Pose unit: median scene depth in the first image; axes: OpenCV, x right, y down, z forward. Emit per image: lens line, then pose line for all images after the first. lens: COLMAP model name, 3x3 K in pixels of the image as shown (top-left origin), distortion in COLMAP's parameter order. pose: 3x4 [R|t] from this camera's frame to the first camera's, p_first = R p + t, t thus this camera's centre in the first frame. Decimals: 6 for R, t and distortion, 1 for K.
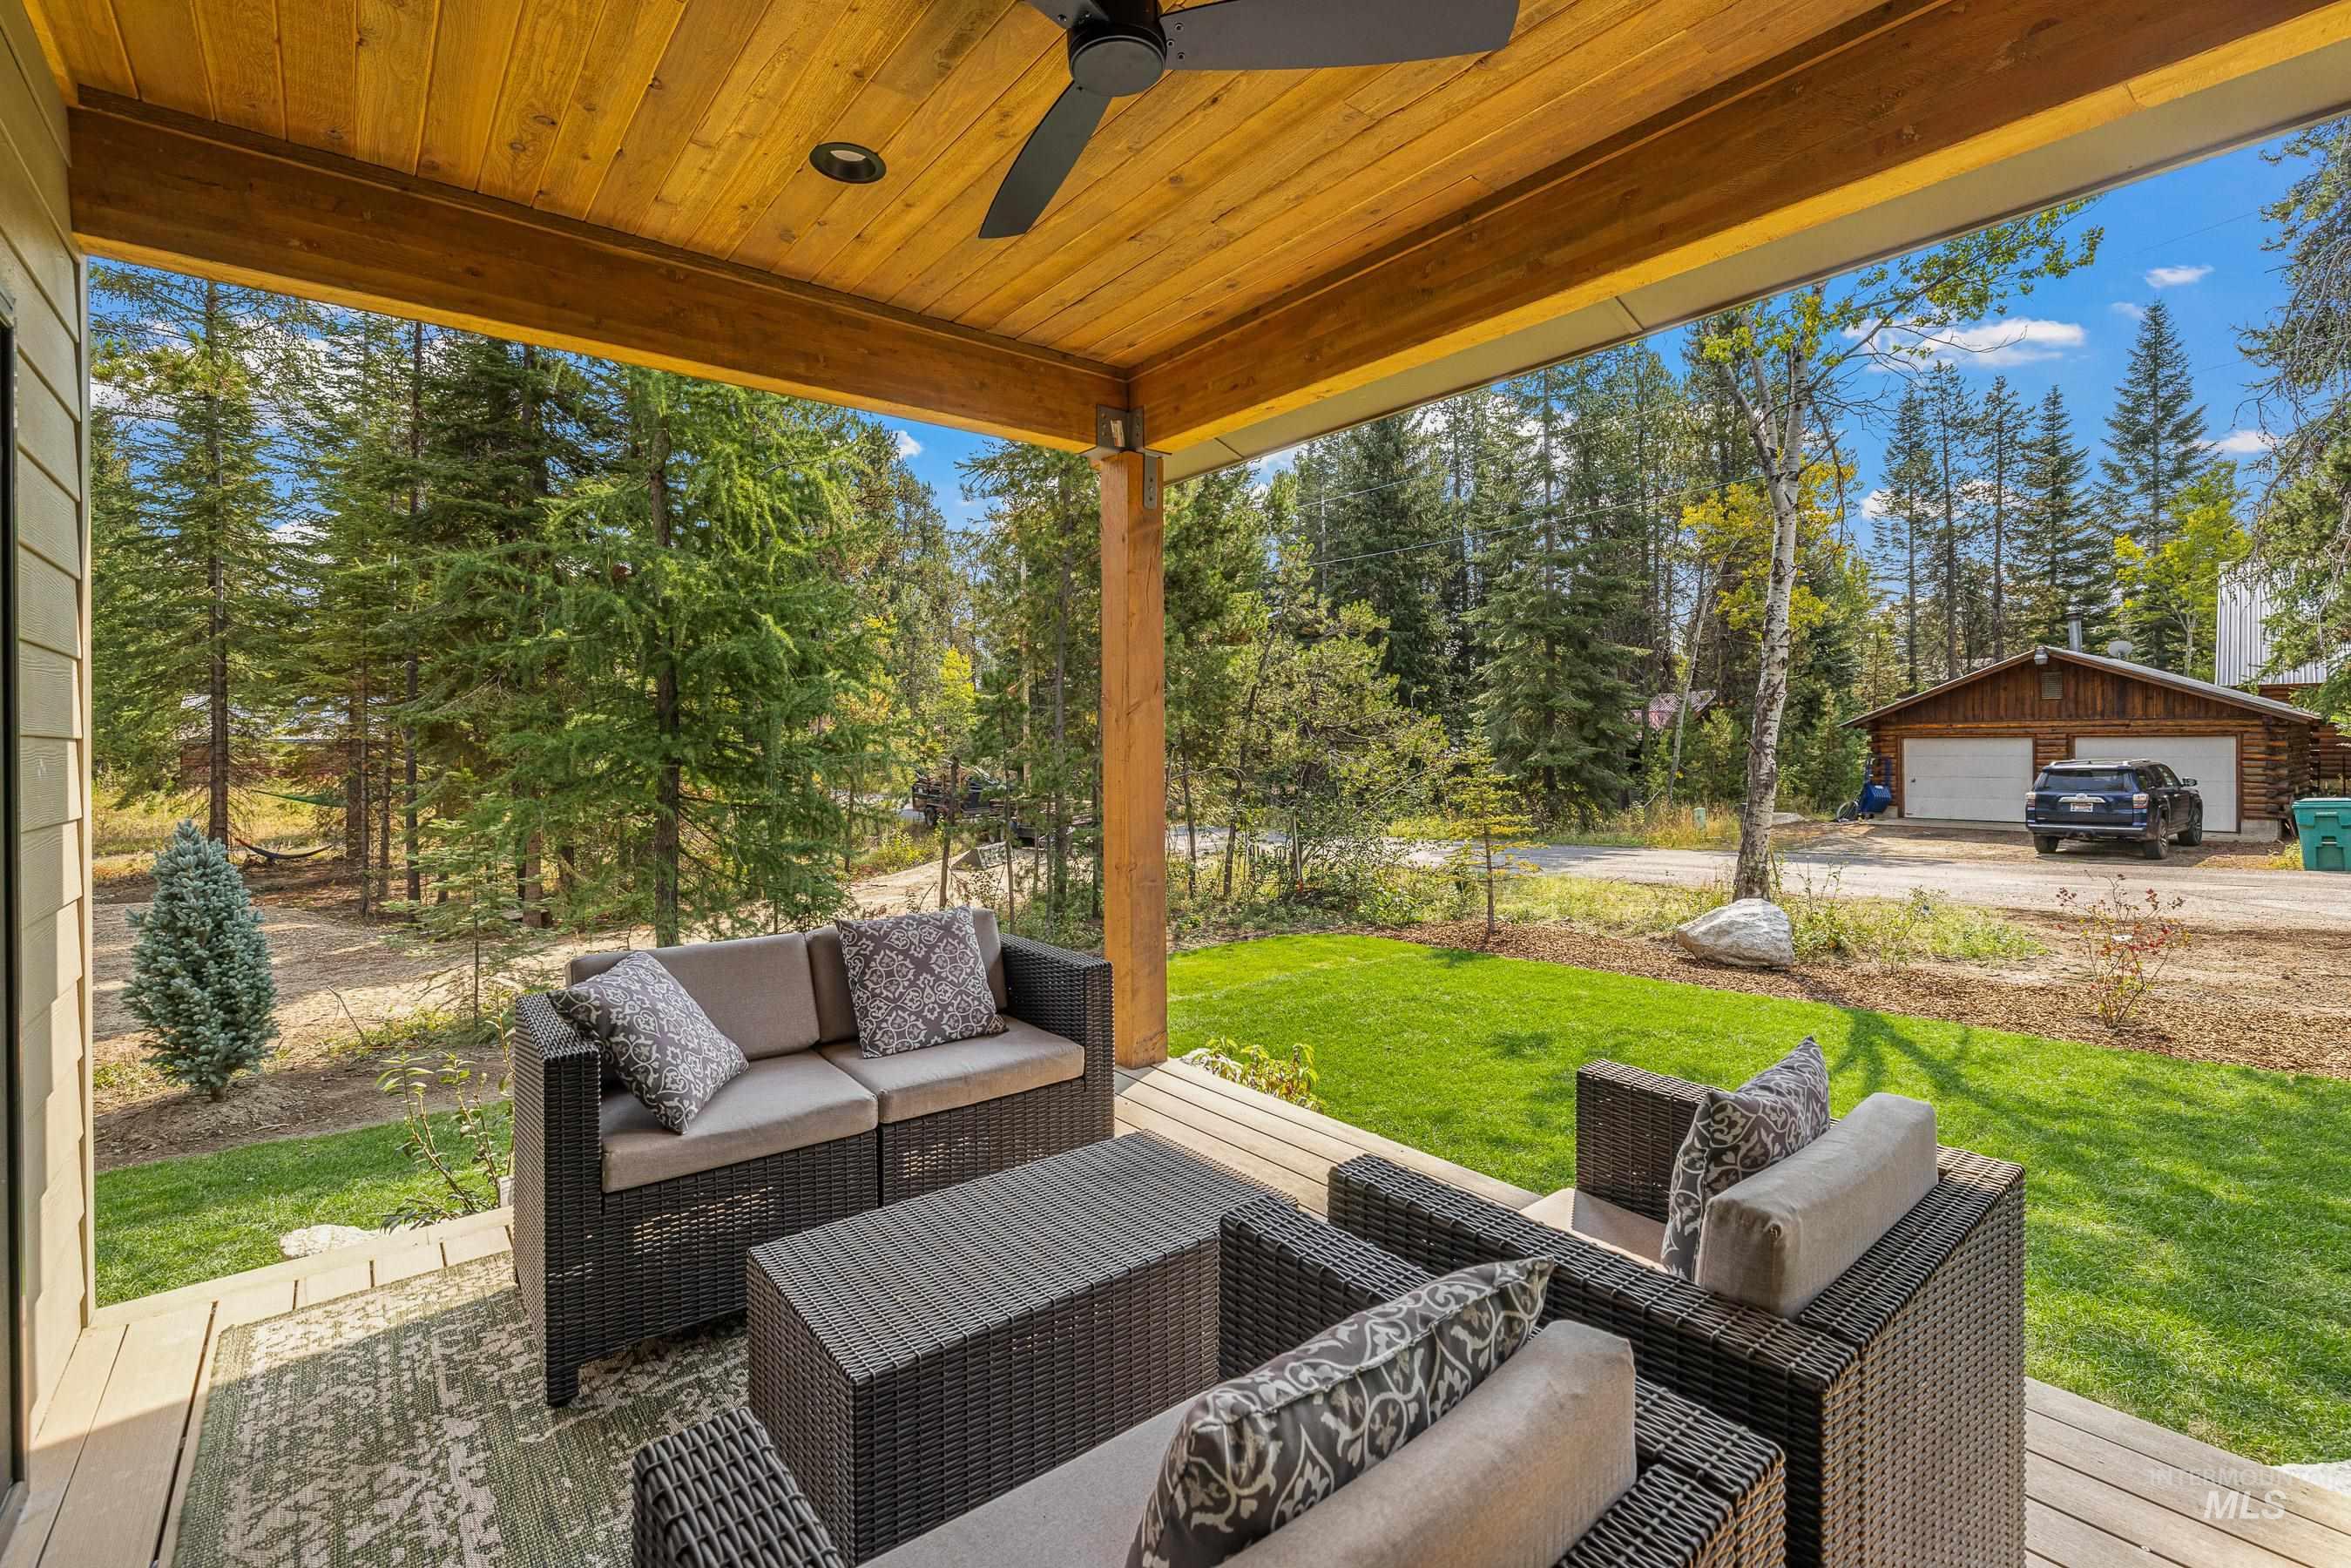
lens RADIAL K [[993.0, 0, 1183.6], [0, 993.0, 762.6], [0, 0, 1]] dist [0.003360, -0.001475]
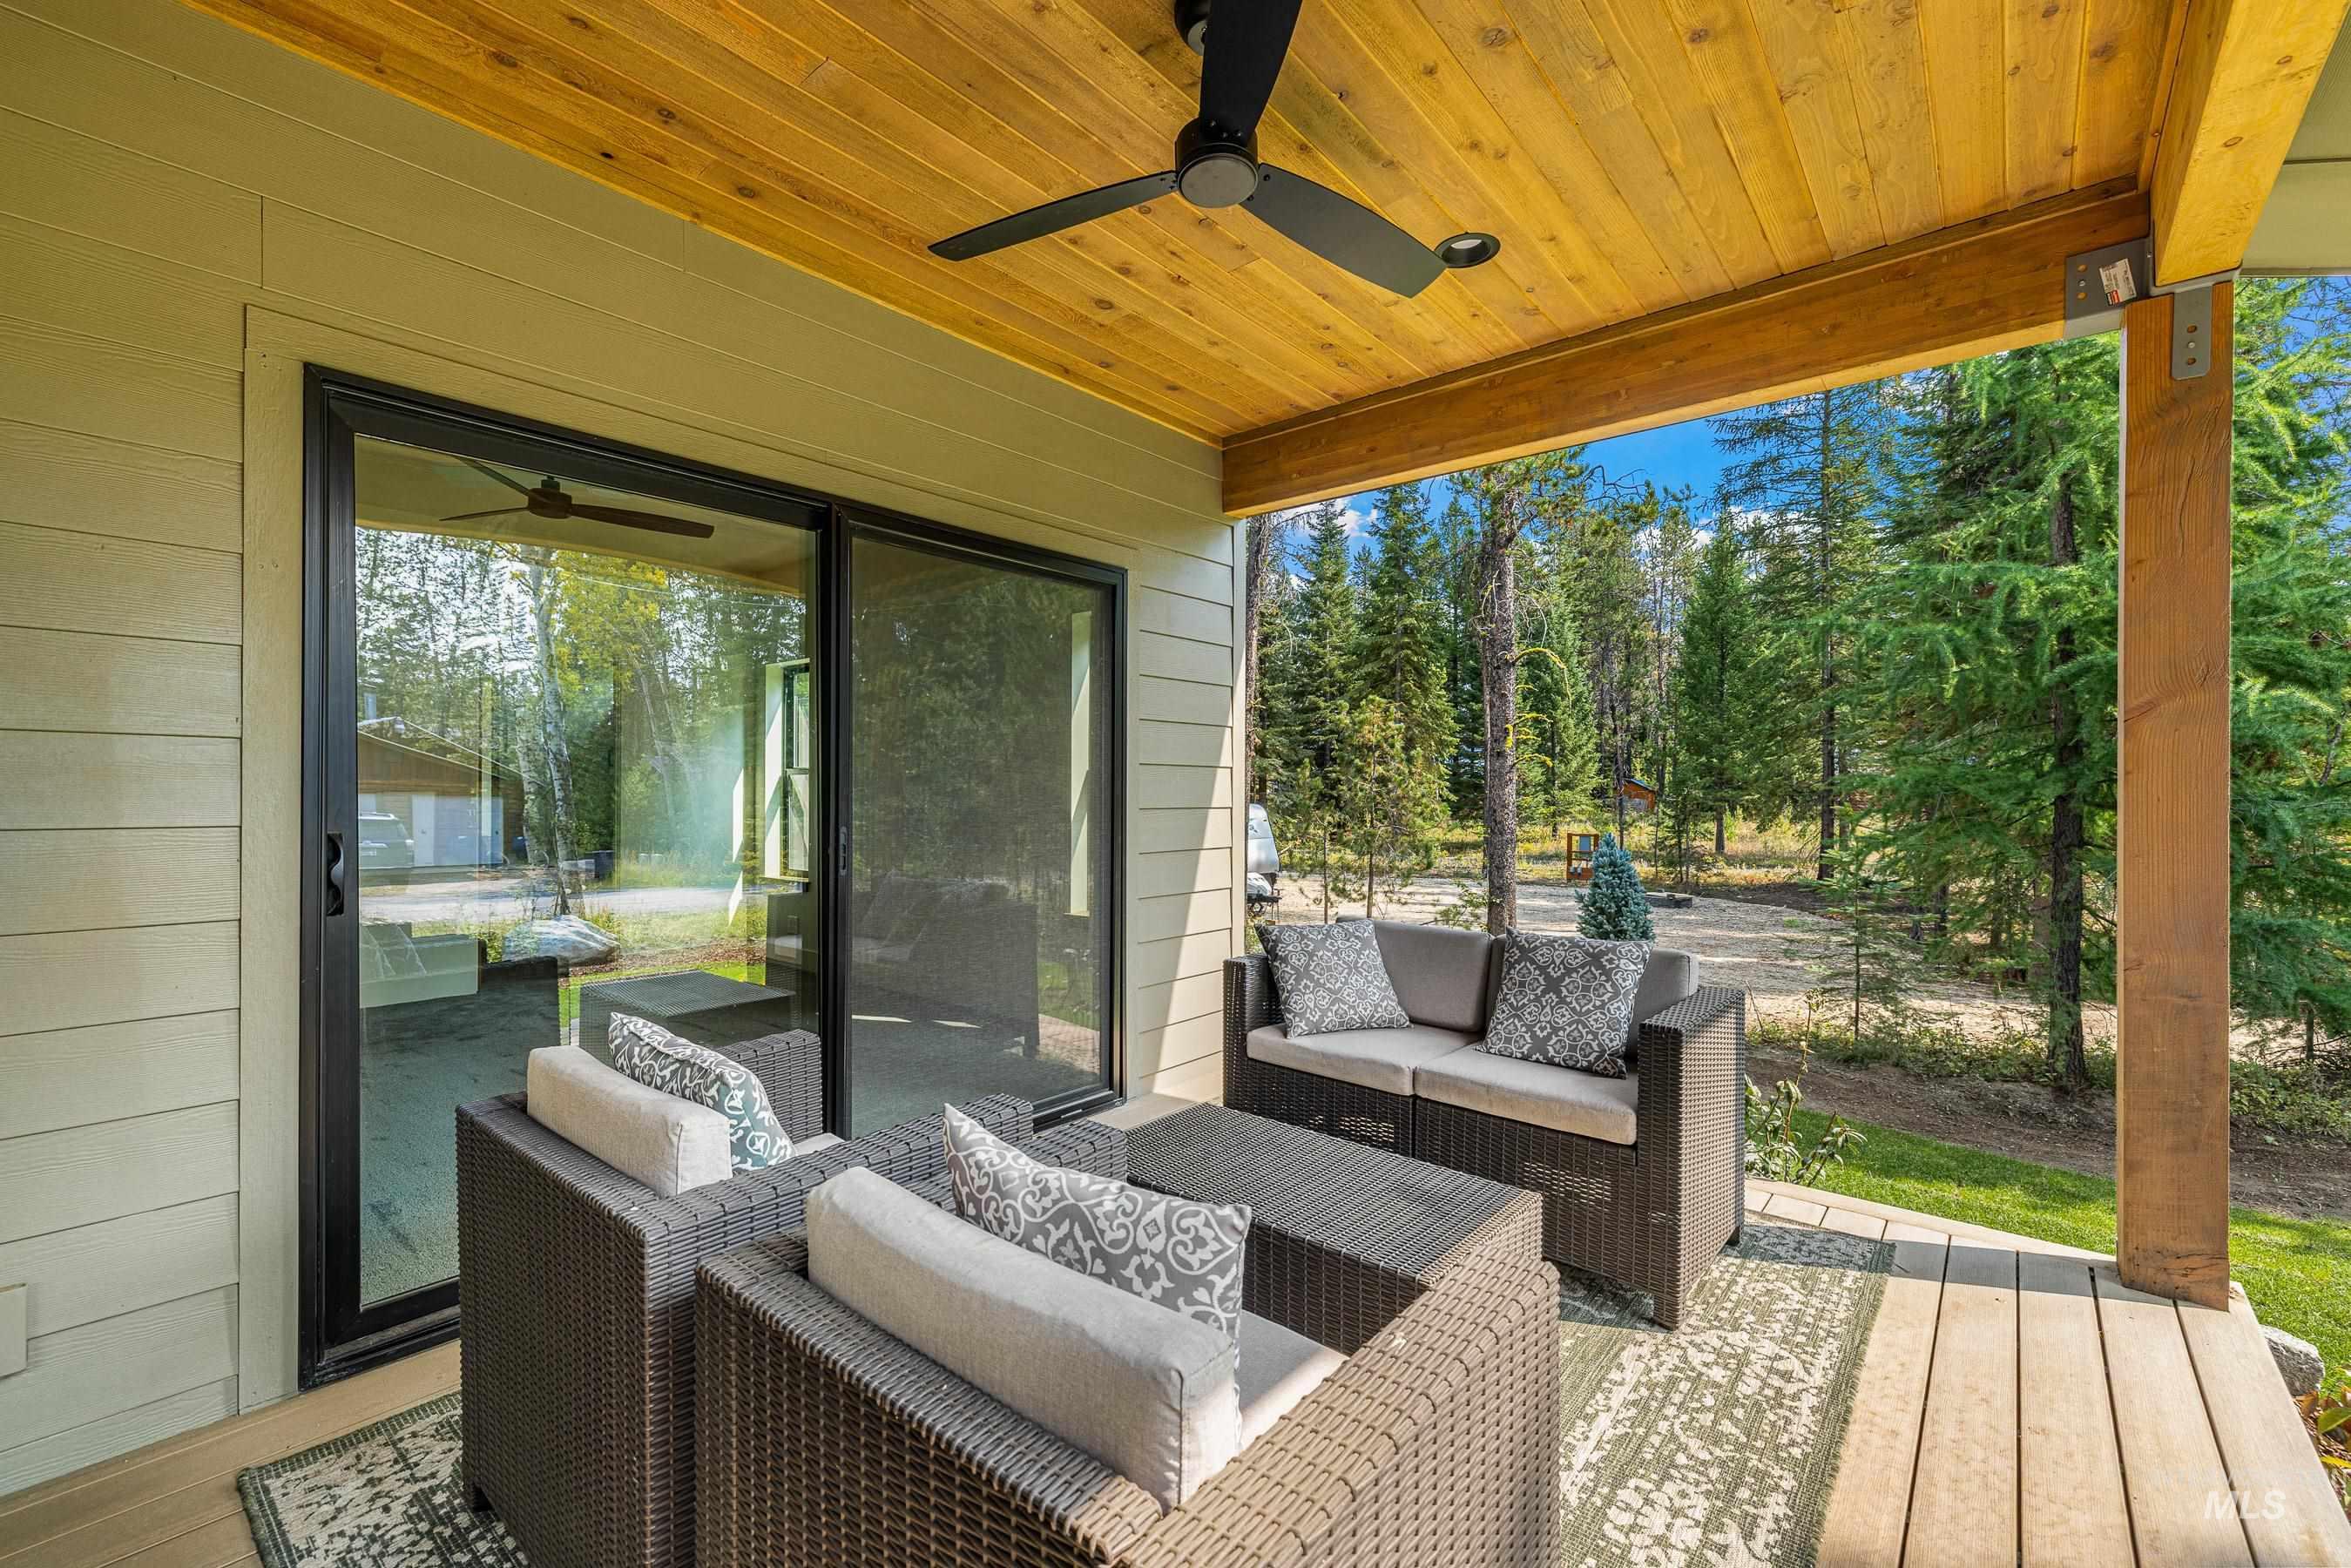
lens RADIAL K [[993.0, 0, 1185.8], [0, 993.0, 785.3], [0, 0, 1]] dist [0.003360, -0.001475]
pose [[0.200193, 0.007521, -0.979728, 0.666108], [-0.020909, 0.999776, 0.003402, 0.005537], [0.979533, 0.019804, 0.200306, 0.434811]]
